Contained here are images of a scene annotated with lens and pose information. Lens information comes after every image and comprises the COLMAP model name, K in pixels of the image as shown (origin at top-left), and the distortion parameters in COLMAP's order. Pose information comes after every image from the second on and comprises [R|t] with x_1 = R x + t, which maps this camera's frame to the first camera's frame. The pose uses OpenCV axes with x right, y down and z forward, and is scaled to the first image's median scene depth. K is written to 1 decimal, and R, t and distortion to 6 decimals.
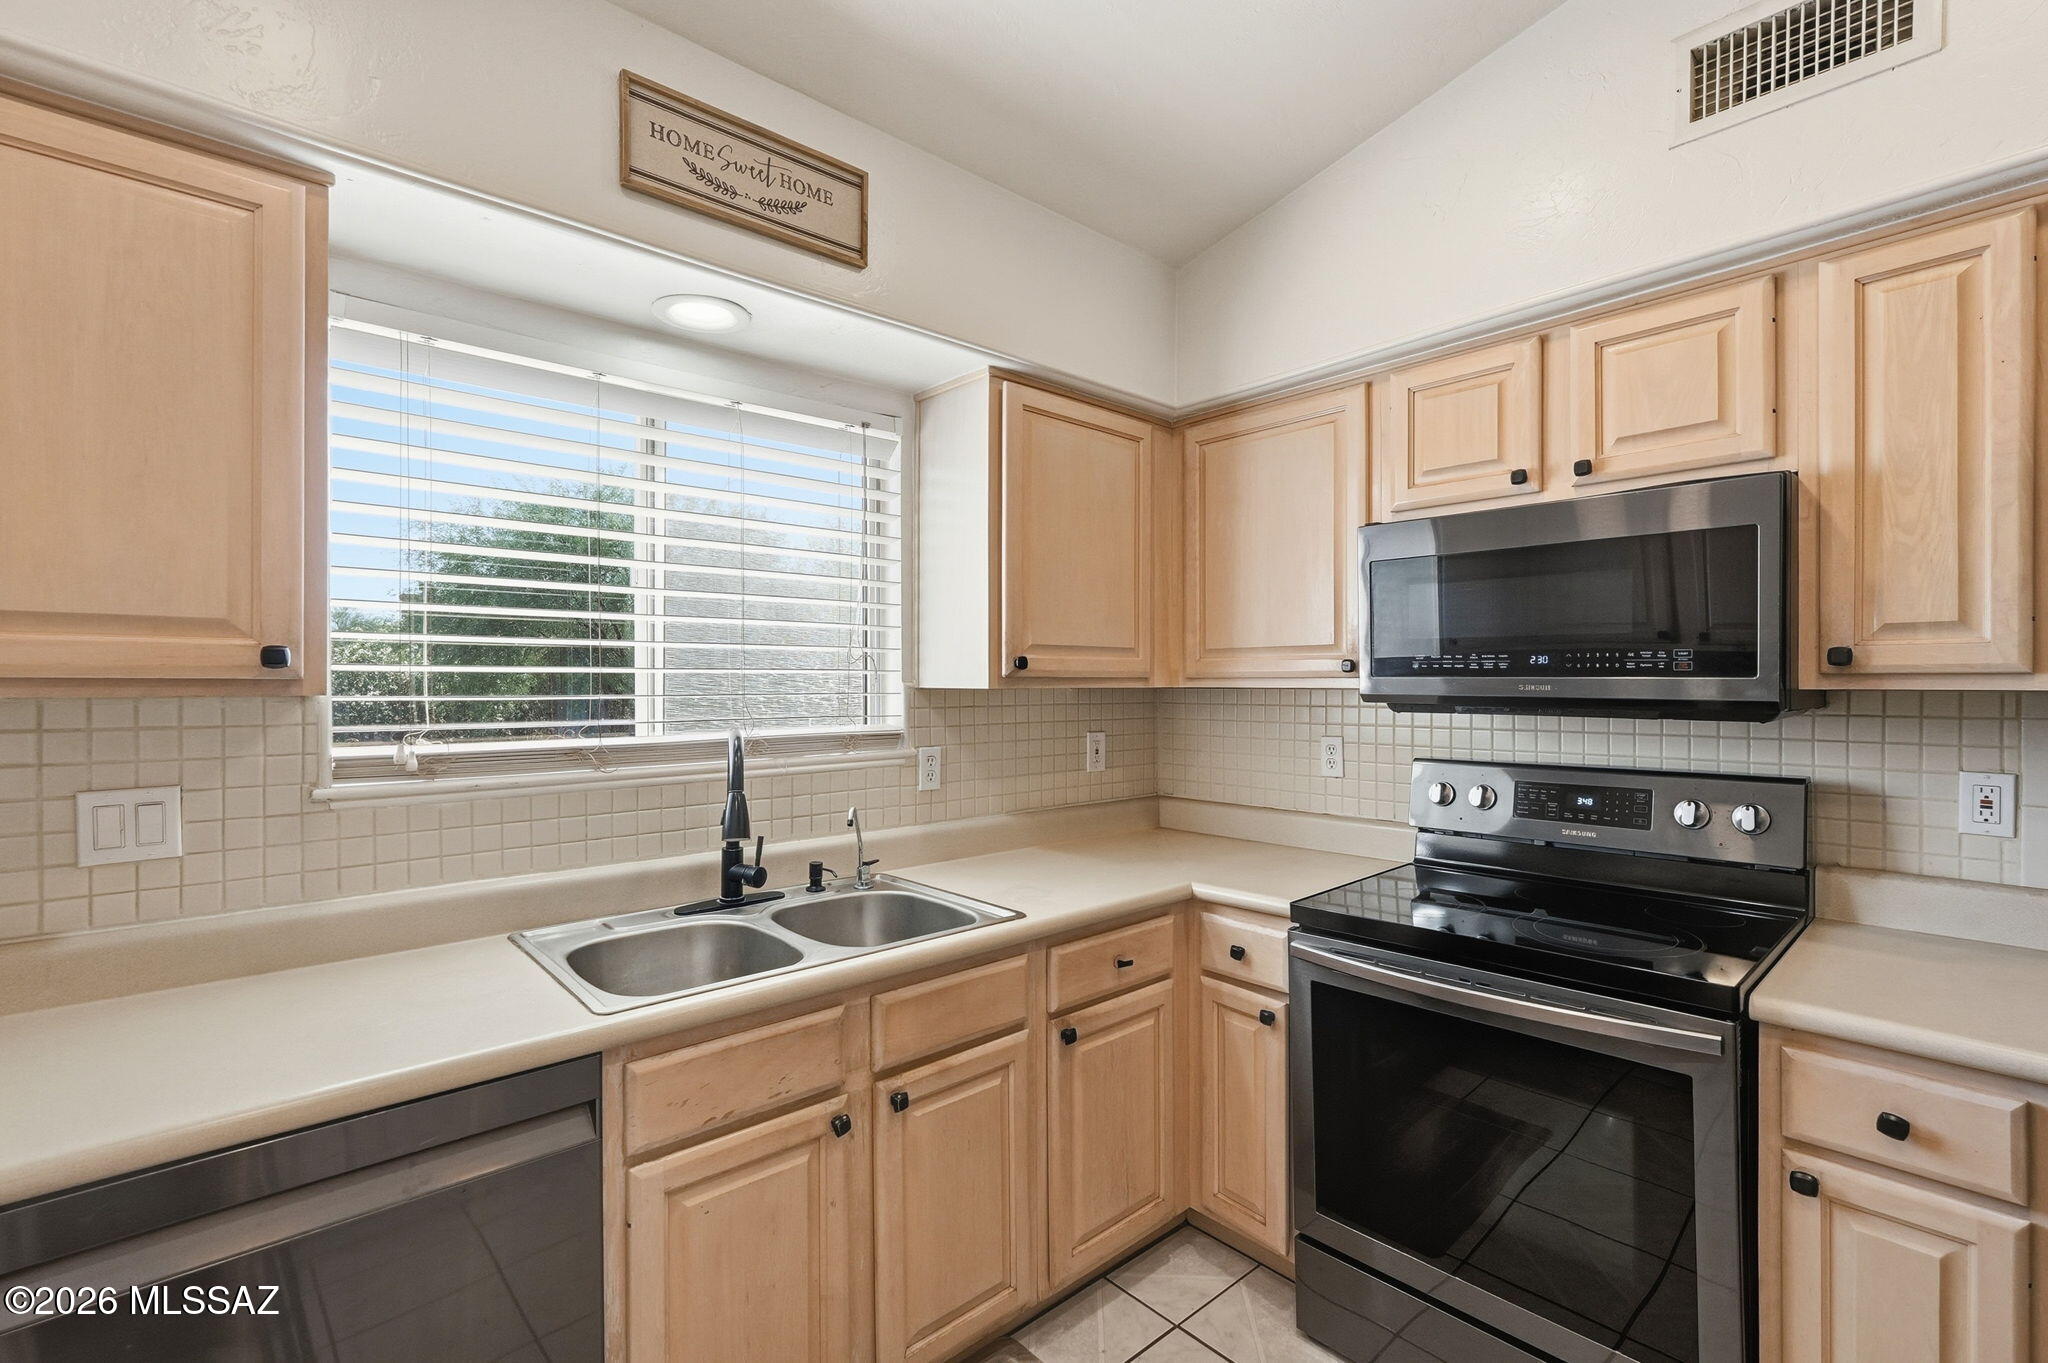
lens RADIAL K [[912.5, 0, 1016.6], [0, 912.5, 680.2], [0, 0, 1]] dist [0.000631, 0.000454]
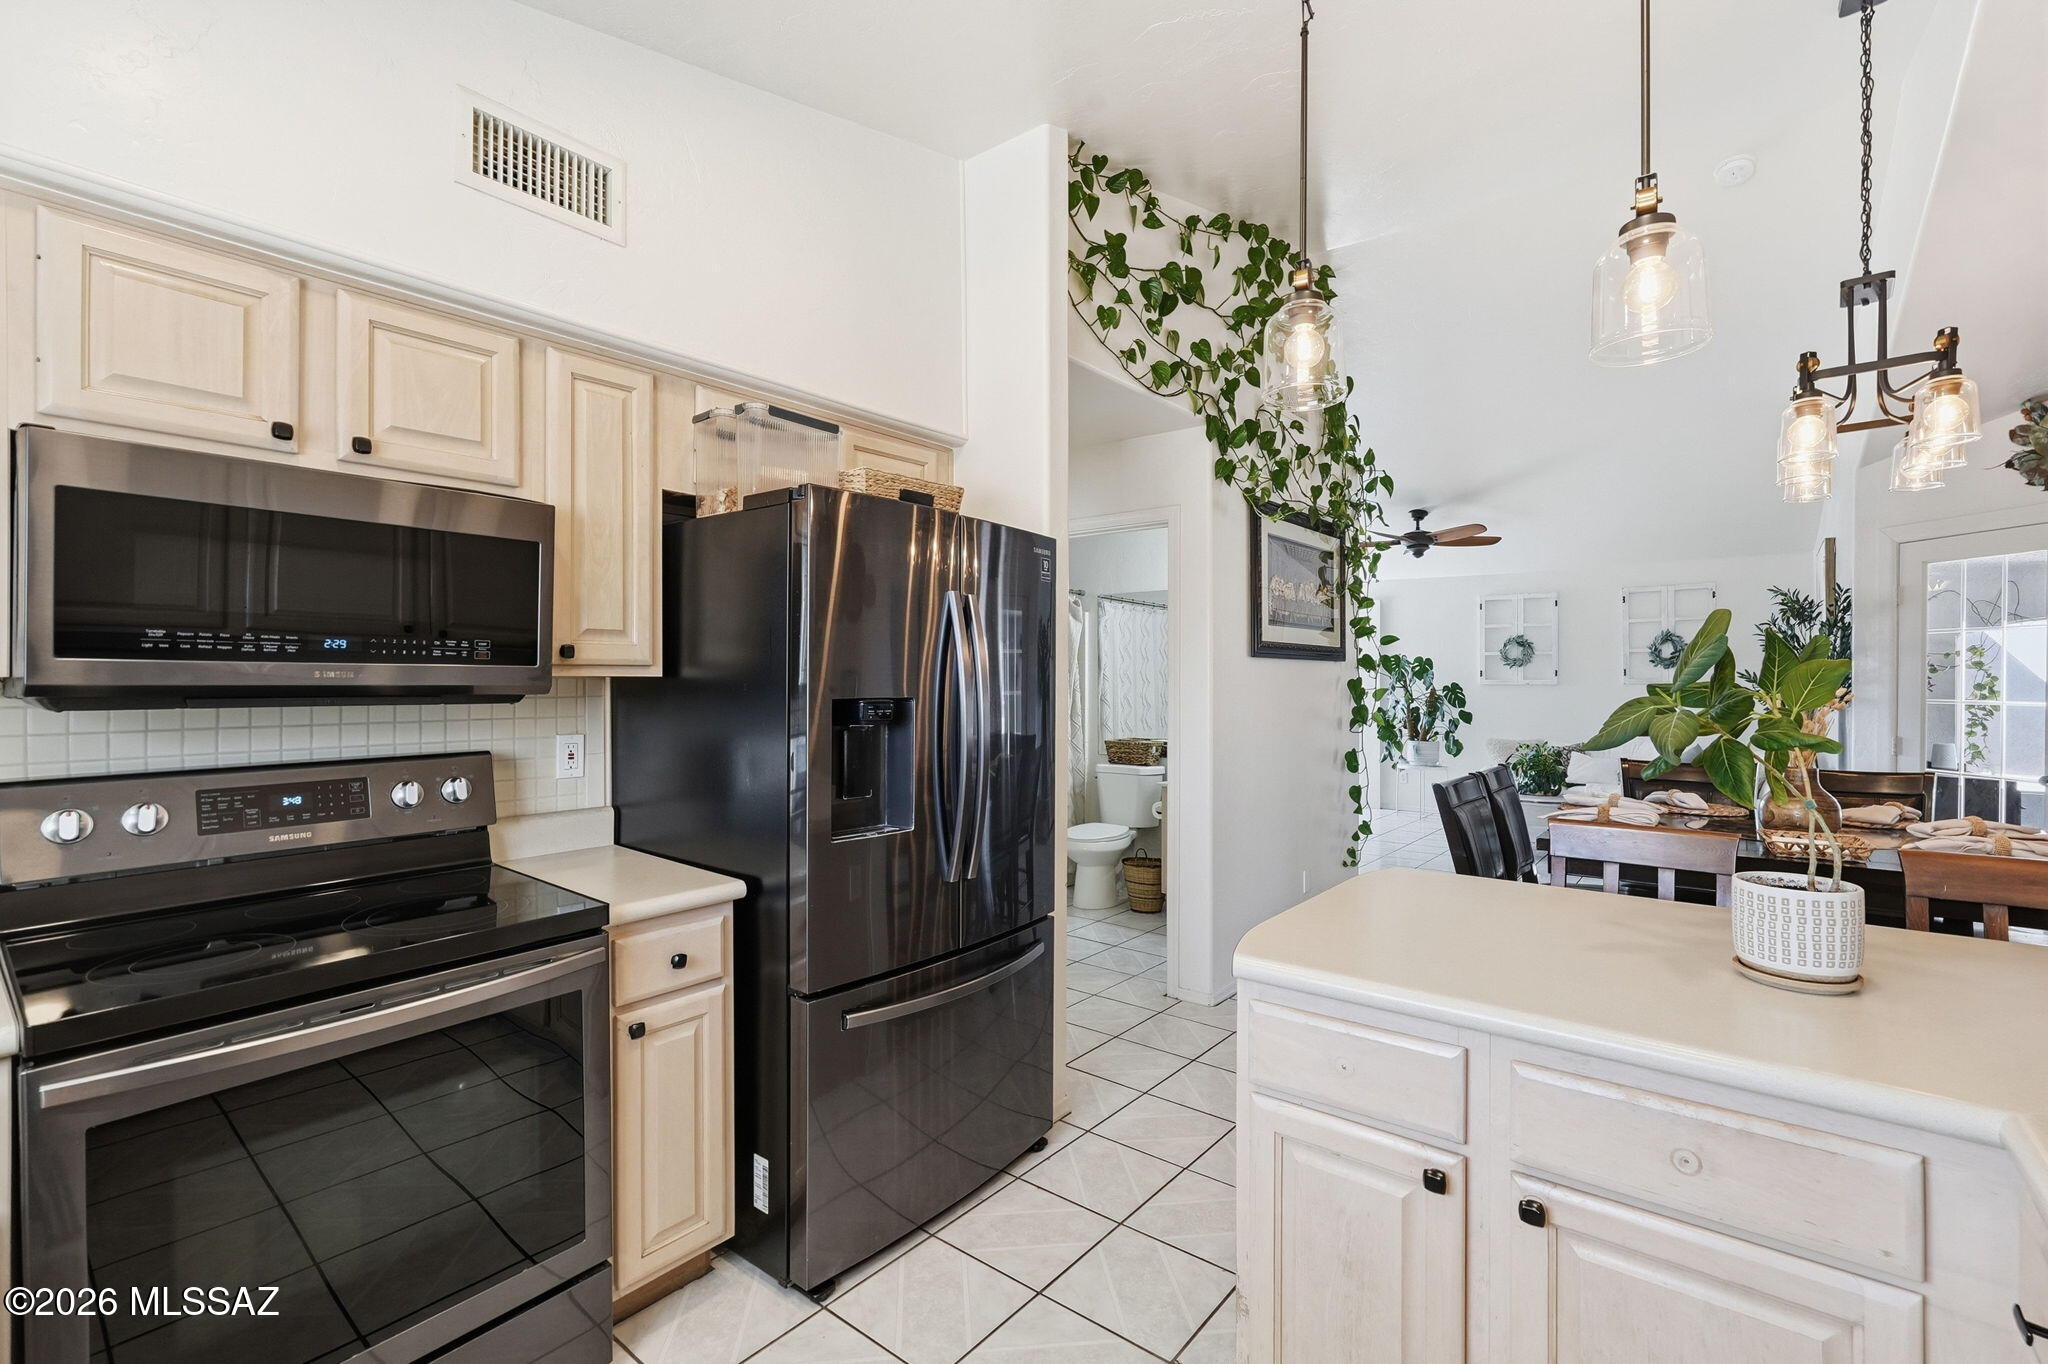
lens RADIAL K [[912.5, 0, 1016.6], [0, 912.5, 680.7], [0, 0, 1]] dist [0.000631, 0.000454]
pose [[-0.163871, 0.001510, 0.986481, -0.444401], [0.001340, 0.999998, -0.001308, 0.016732], [-0.986481, 0.001108, -0.163873, 0.489005]]
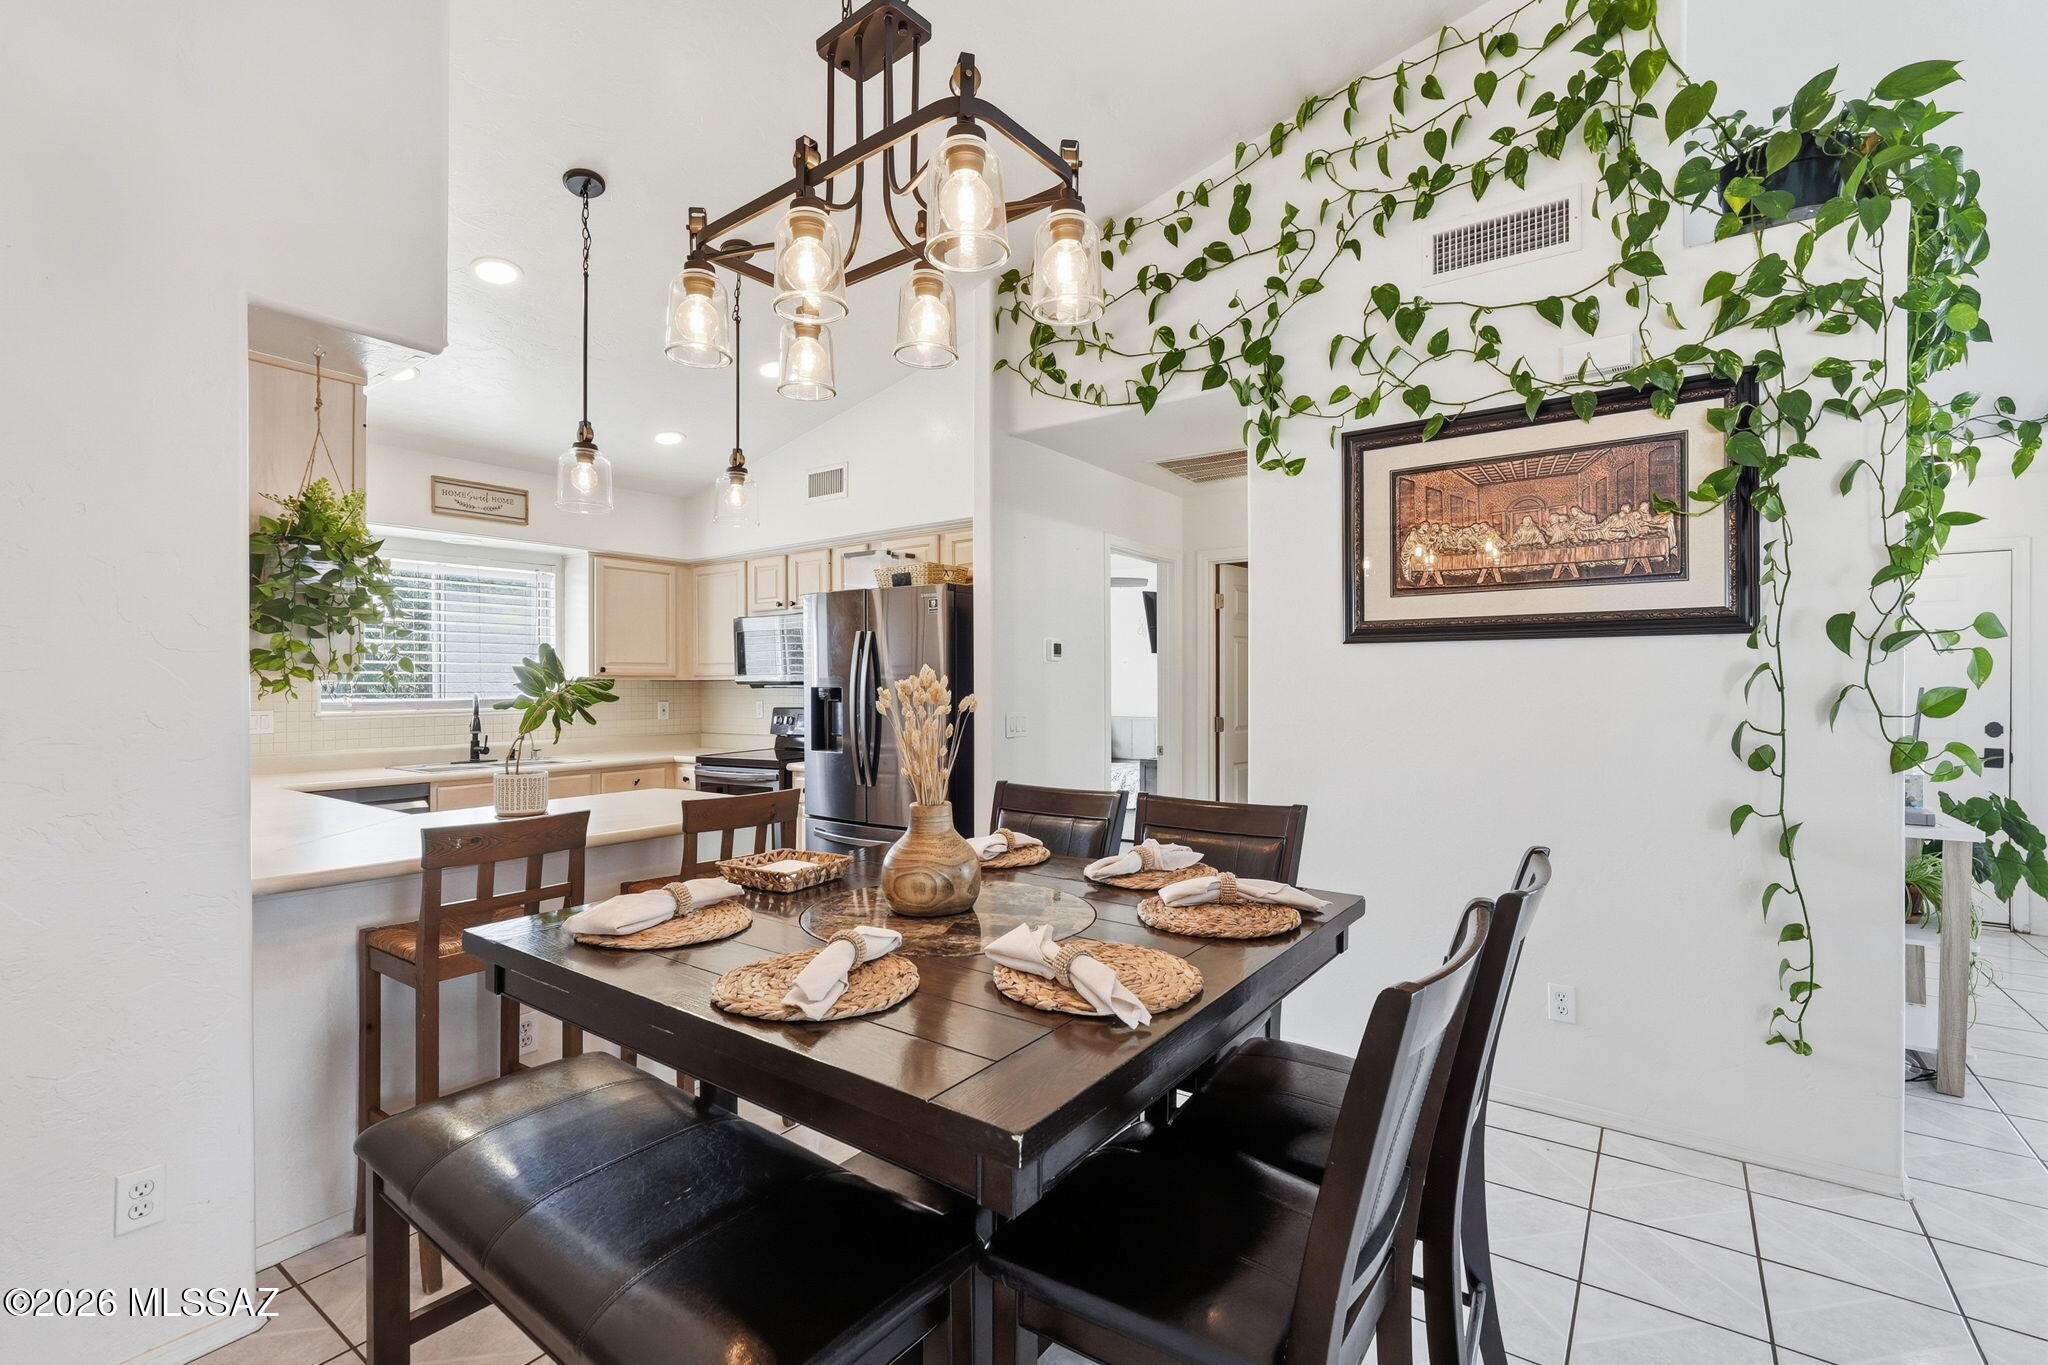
lens RADIAL K [[912.5, 0, 1016.6], [0, 912.5, 681.2], [0, 0, 1]] dist [0.000631, 0.000454]
pose [[0.977166, -0.004801, 0.212422, 0.721831], [0.005698, 0.999977, -0.003609, 0.035411], [-0.212400, 0.004737, 0.977171, -2.093922]]
